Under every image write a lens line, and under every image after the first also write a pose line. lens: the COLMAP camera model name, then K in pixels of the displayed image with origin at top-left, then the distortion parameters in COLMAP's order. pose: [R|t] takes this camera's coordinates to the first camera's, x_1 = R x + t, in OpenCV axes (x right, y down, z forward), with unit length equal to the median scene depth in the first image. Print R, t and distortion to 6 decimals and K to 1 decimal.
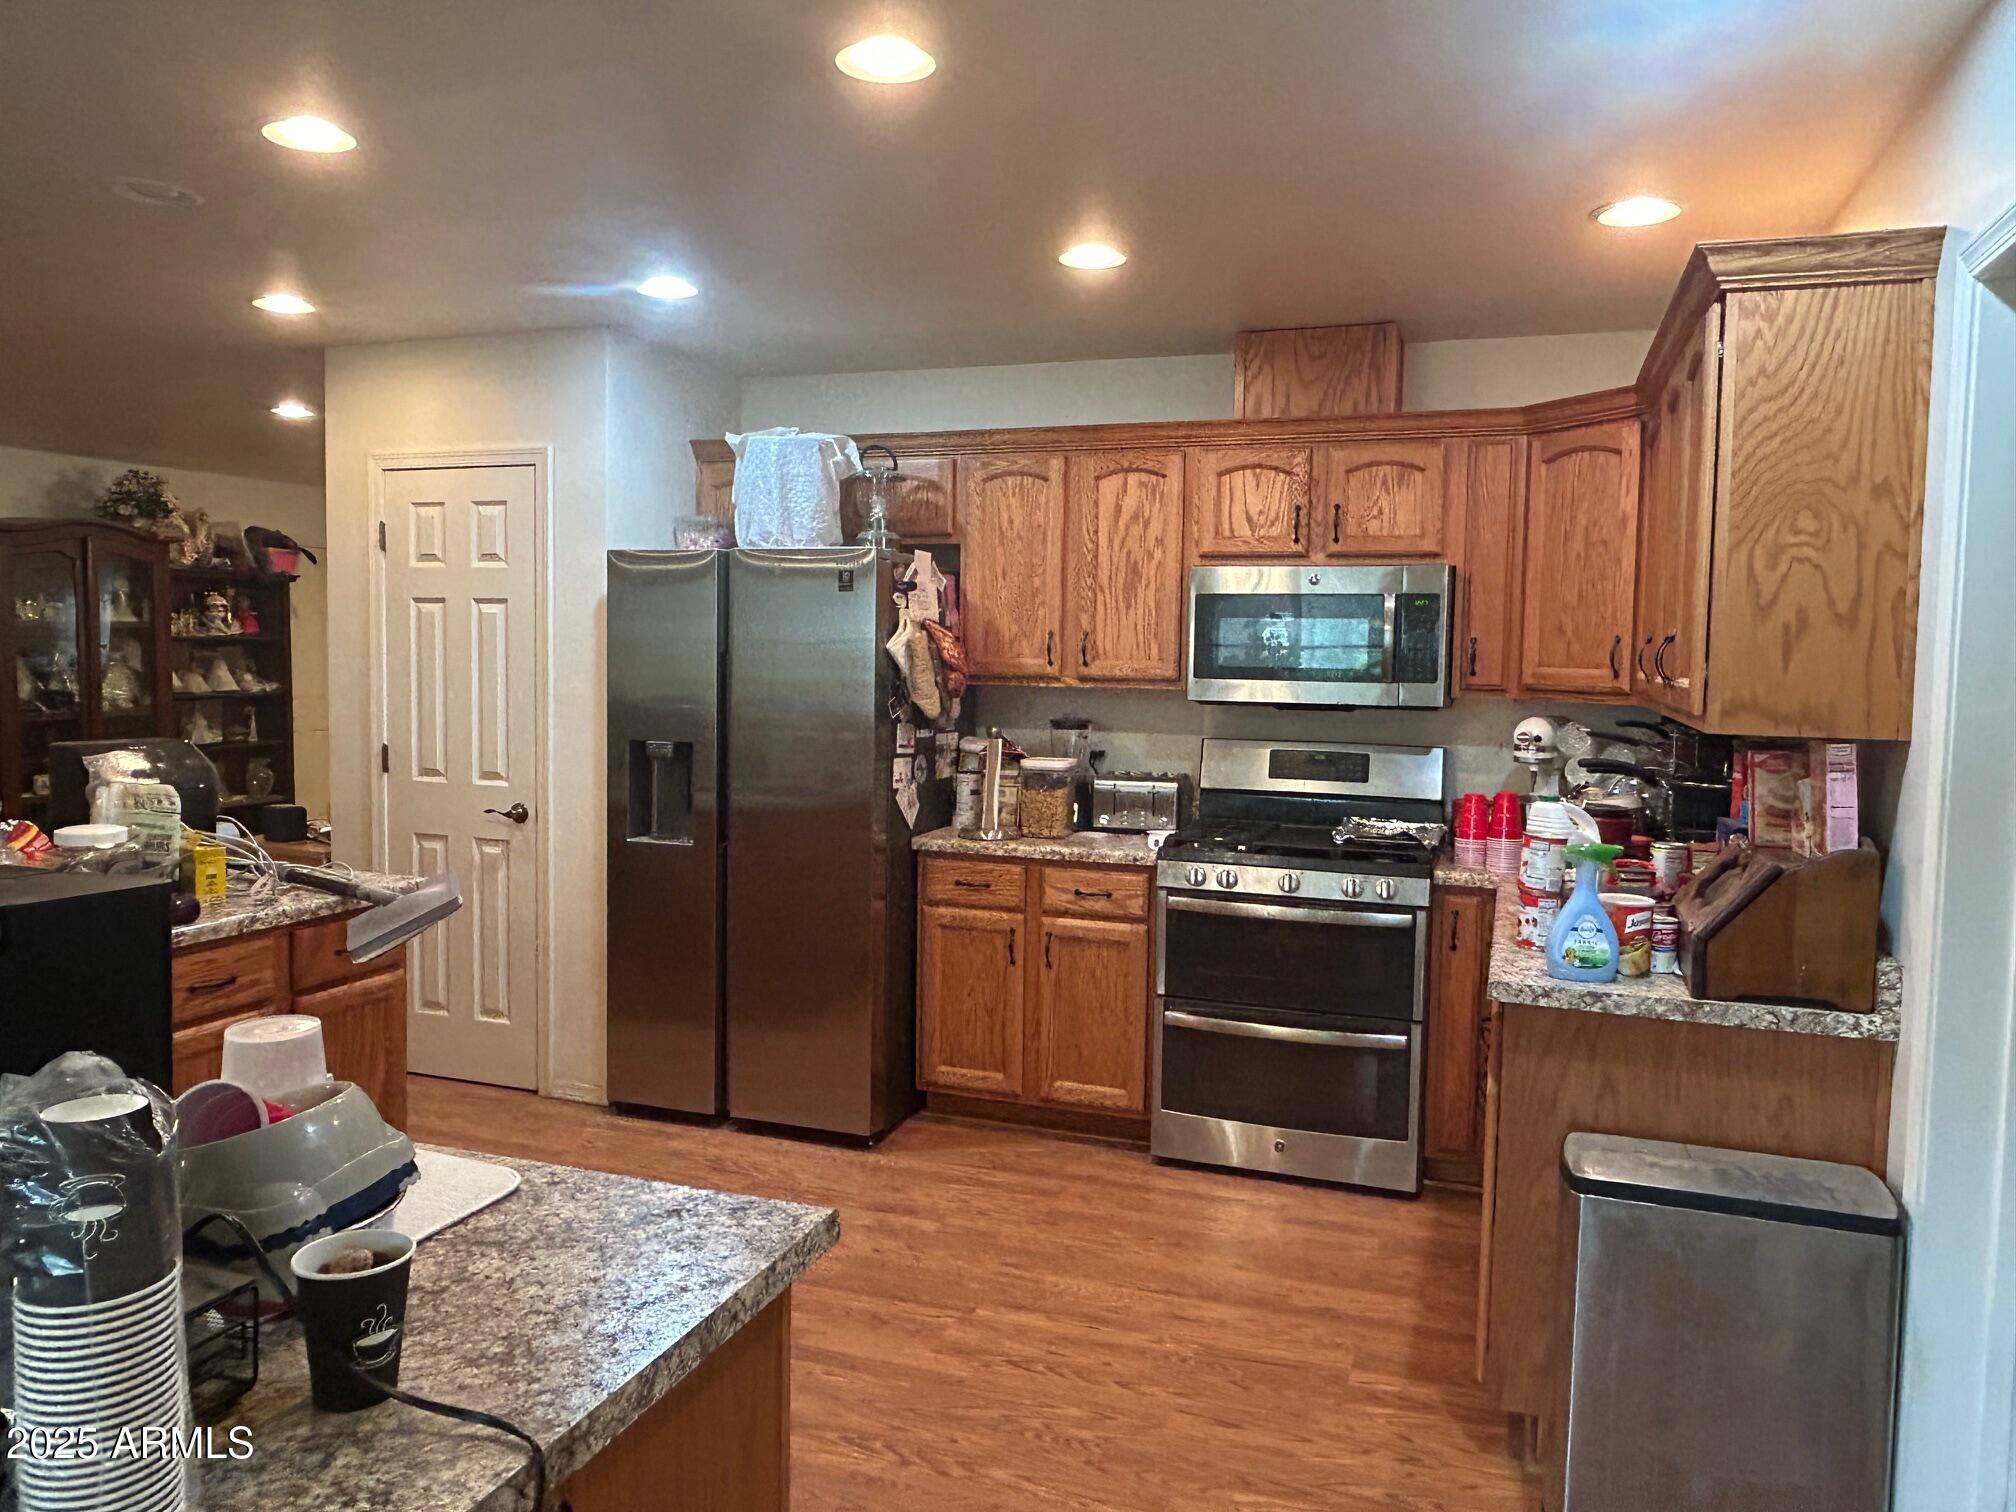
lens RADIAL K [[1416.5, 0, 1008.4], [0, 1416.5, 742.6], [0, 0, 1]] dist [-0.006749, -0.003081]
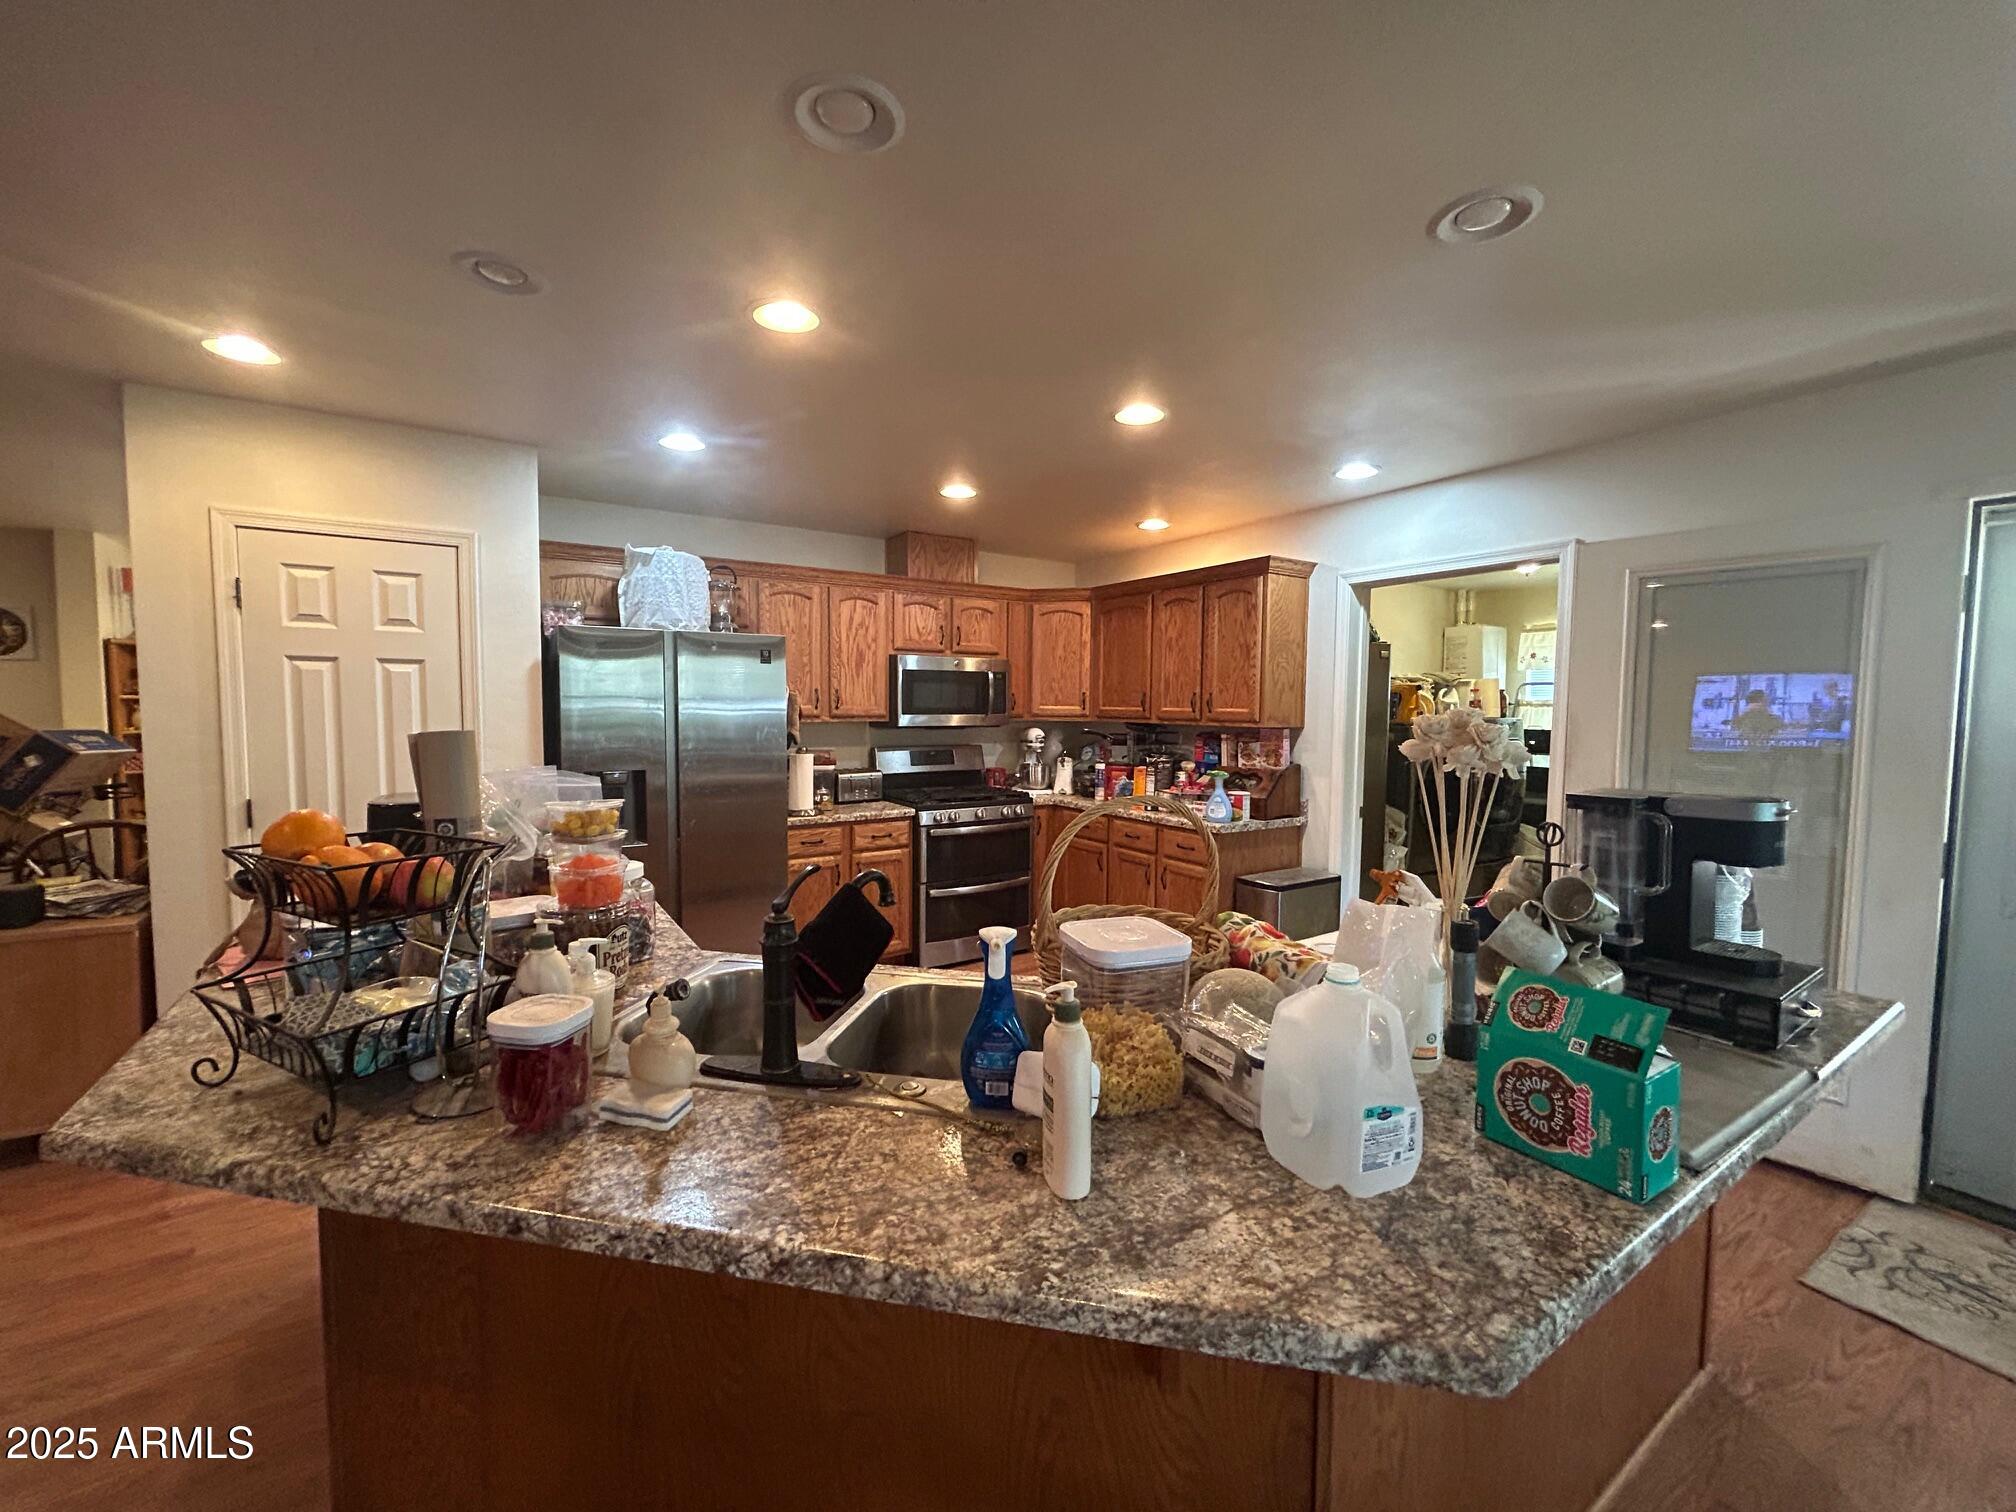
lens RADIAL K [[812.9, 0, 1009.0], [0, 812.9, 765.6], [0, 0, 1]] dist [0.000537, -0.000028]
pose [[0.598534, -0.074736, 0.797604, -0.637582], [0.058139, 0.997066, 0.049798, -0.023292], [-0.798985, 0.016566, 0.601123, 0.242664]]
